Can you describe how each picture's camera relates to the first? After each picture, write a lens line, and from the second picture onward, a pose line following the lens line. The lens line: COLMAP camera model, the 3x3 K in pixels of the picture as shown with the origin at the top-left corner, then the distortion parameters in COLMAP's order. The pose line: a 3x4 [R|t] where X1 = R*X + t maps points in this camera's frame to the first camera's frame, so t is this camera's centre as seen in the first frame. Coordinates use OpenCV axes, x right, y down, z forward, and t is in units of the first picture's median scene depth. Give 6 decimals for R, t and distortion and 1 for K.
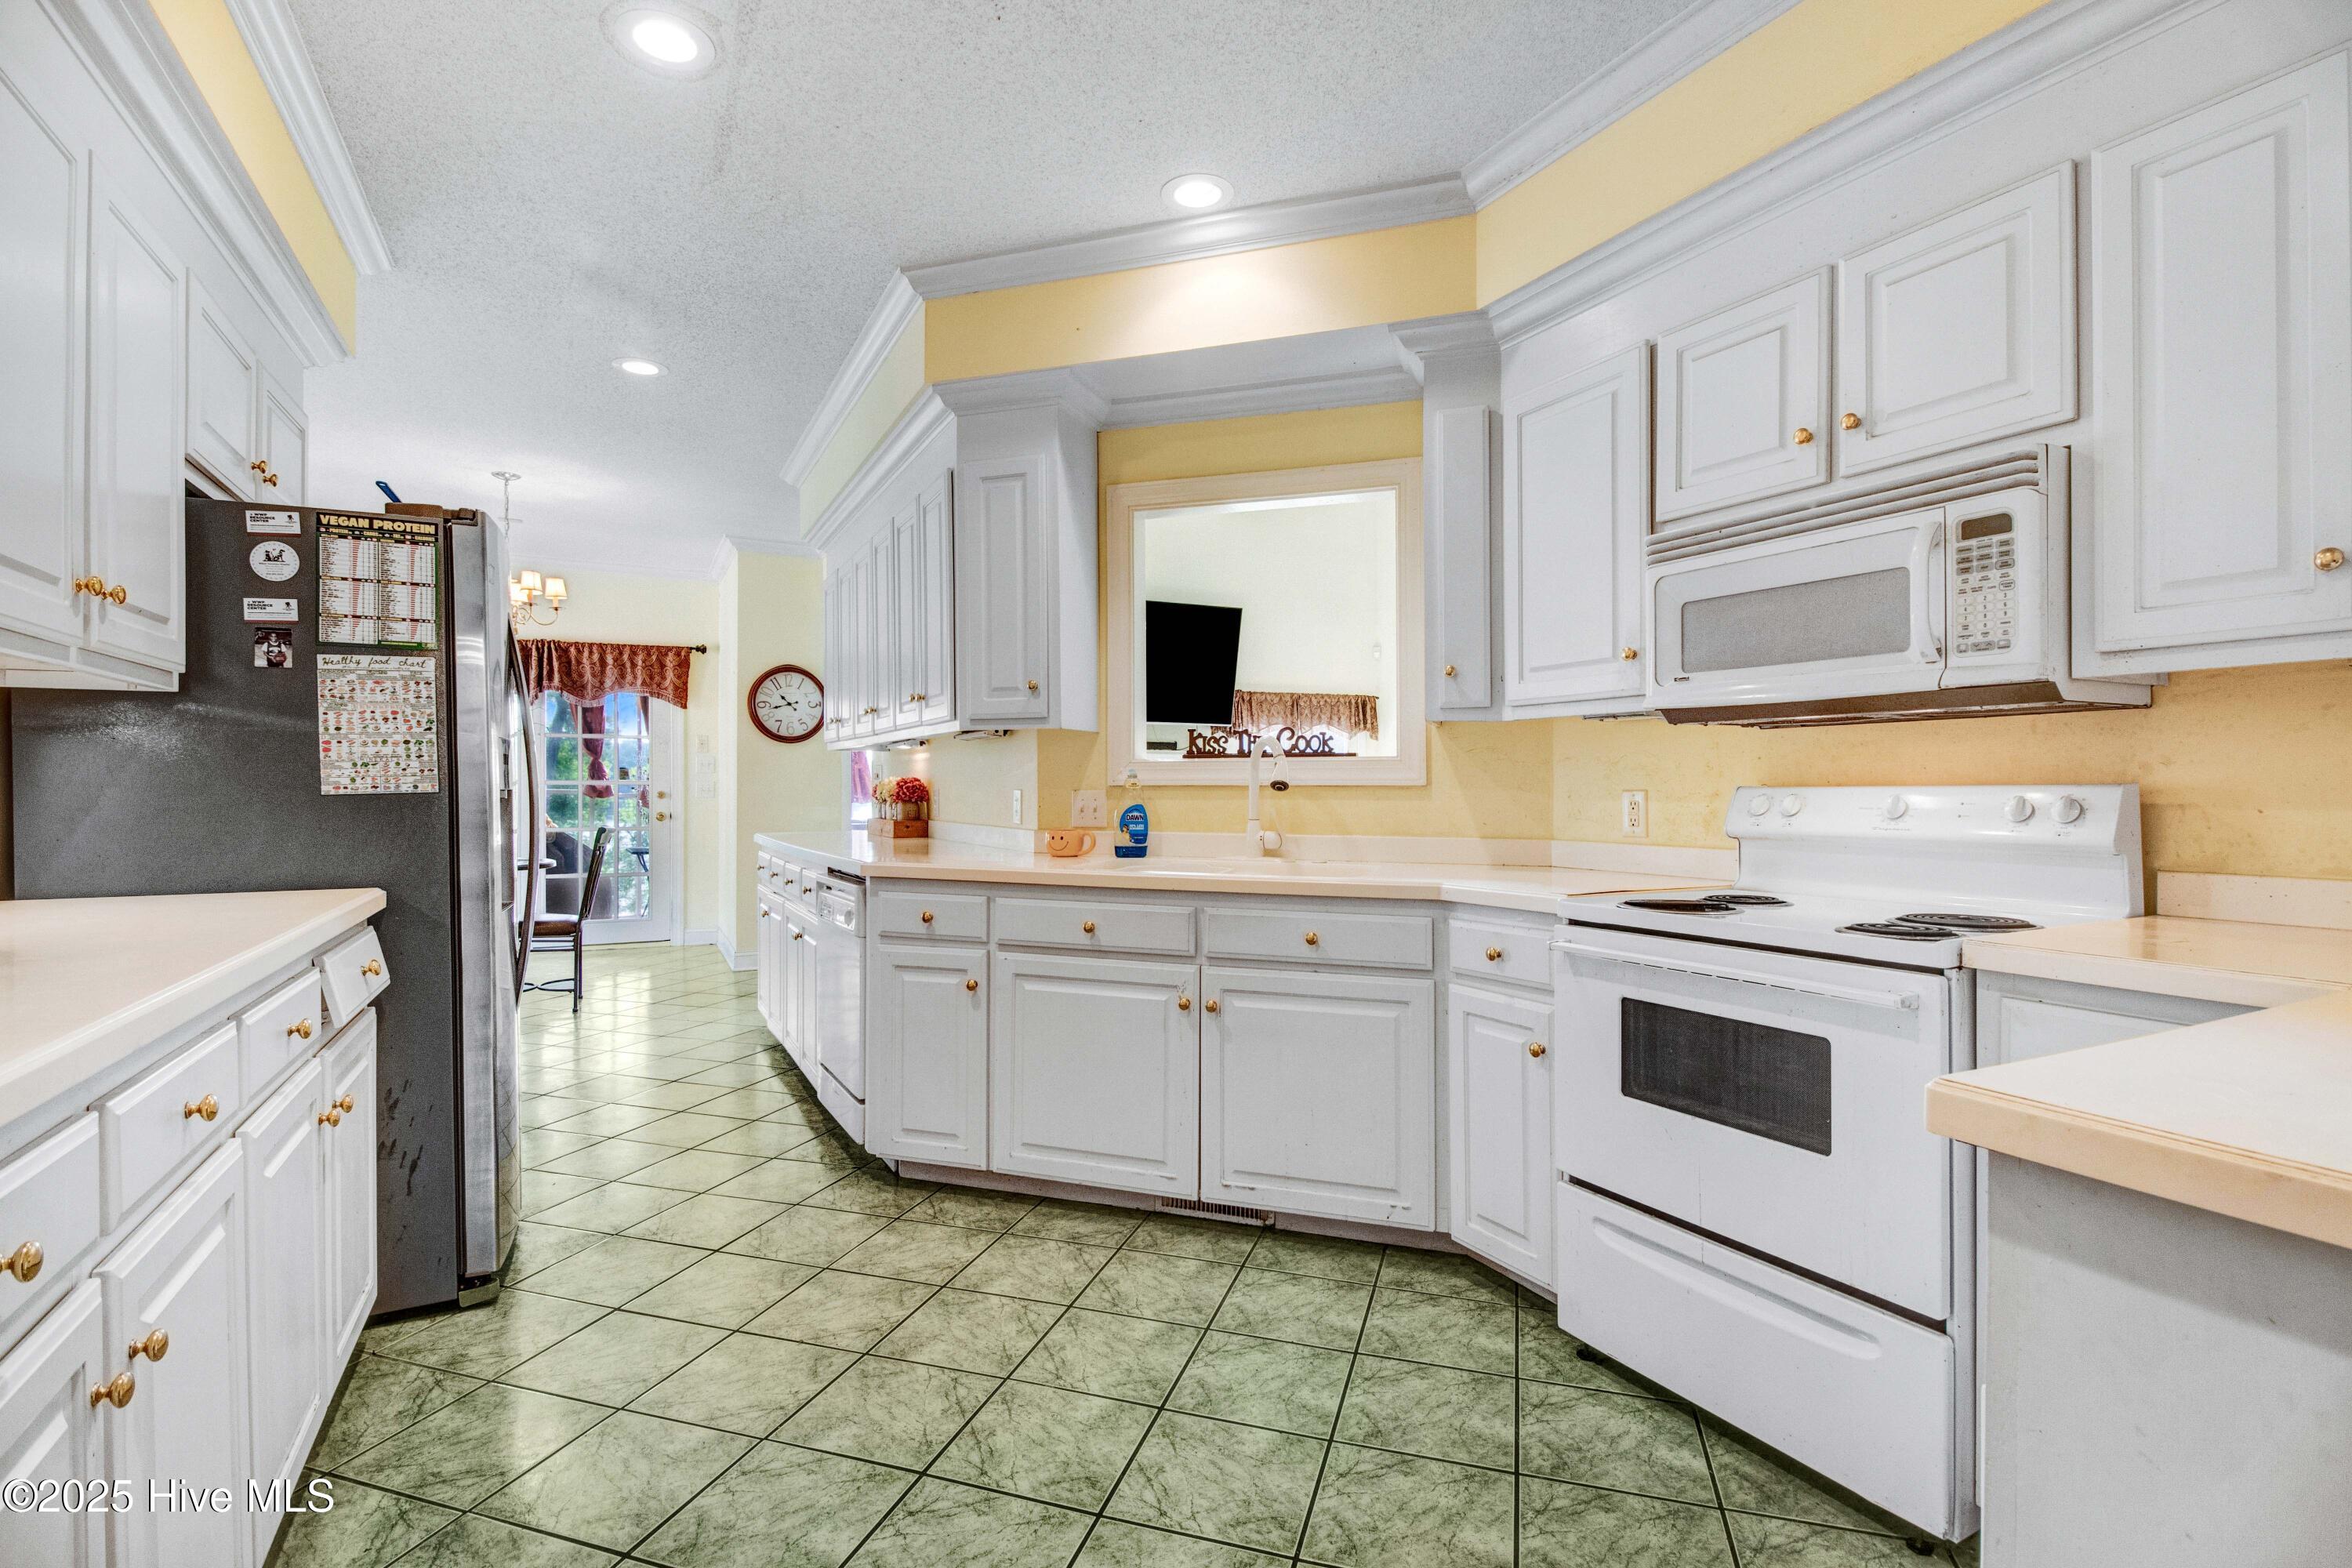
lens RADIAL K [[1127.3, 0, 1199.6], [0, 1127.3, 791.1], [0, 0, 1]] dist [-0.008125, -0.008424]
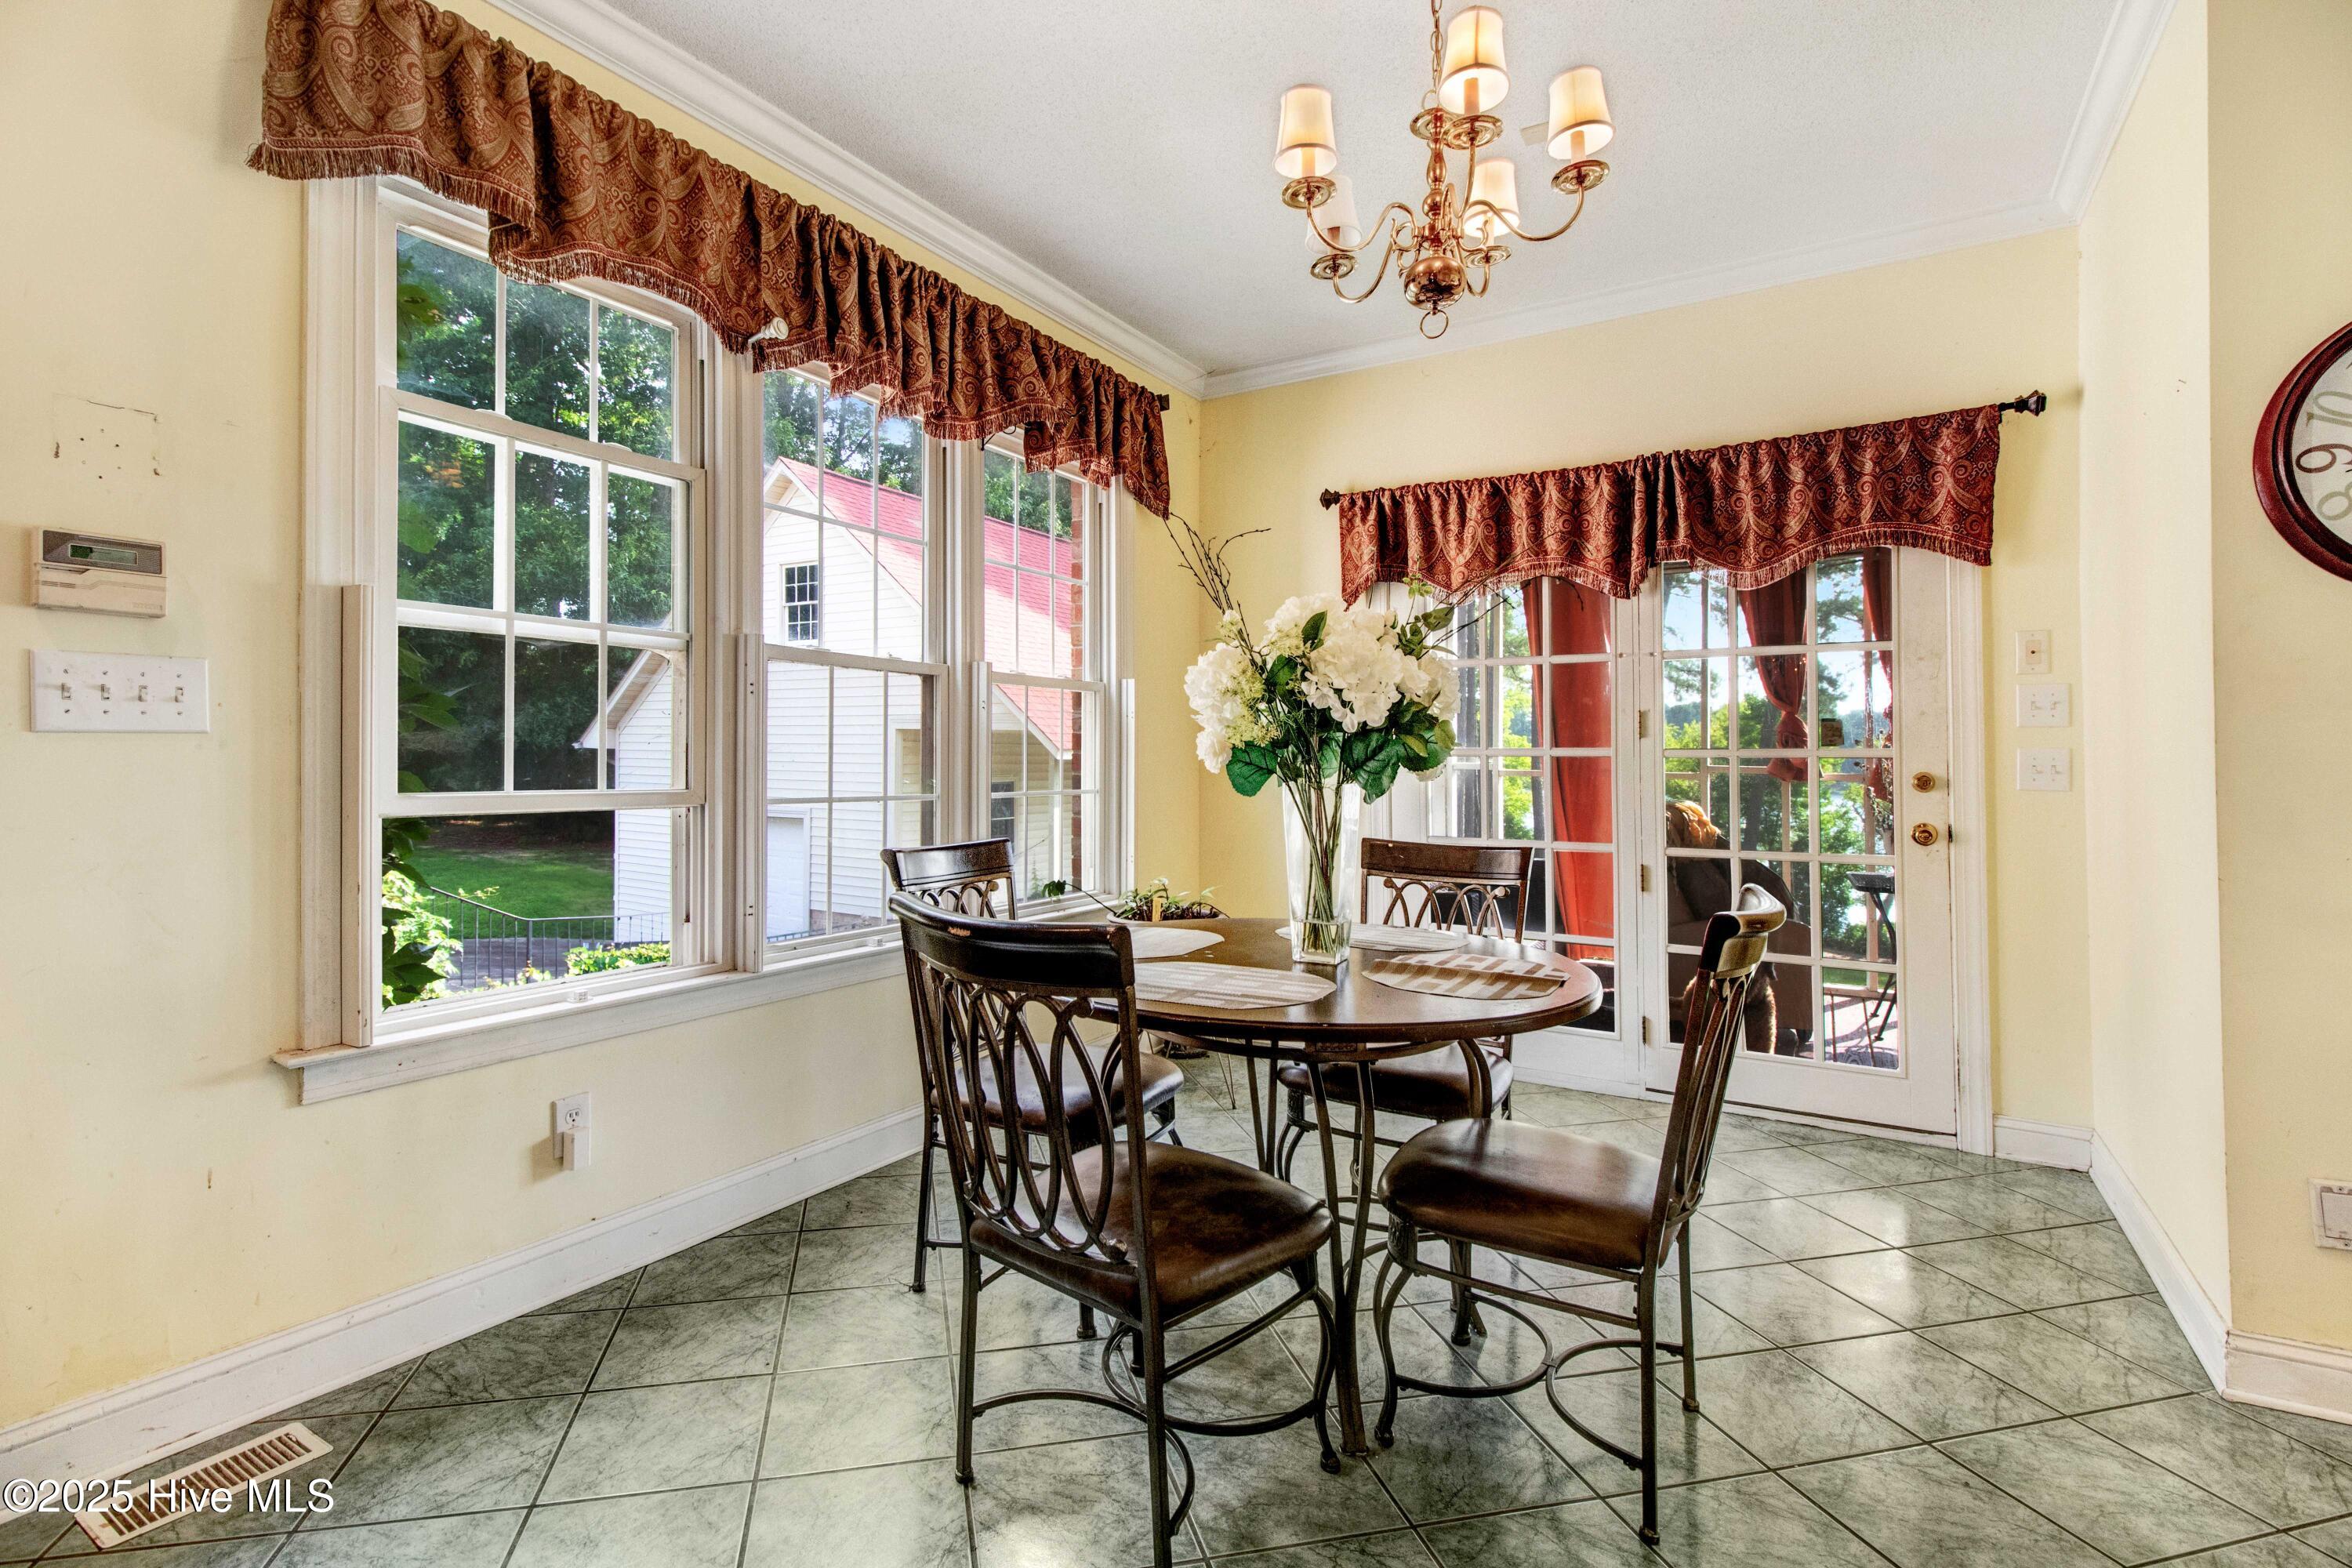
lens RADIAL K [[1127.3, 0, 1197.1], [0, 1127.3, 767.9], [0, 0, 1]] dist [-0.008125, -0.008424]
pose [[0.540176, -0.005047, -0.841537, -0.279719], [0.002093, 0.999987, -0.004653, 0.000023], [0.841550, 0.000752, 0.540179, 0.560104]]
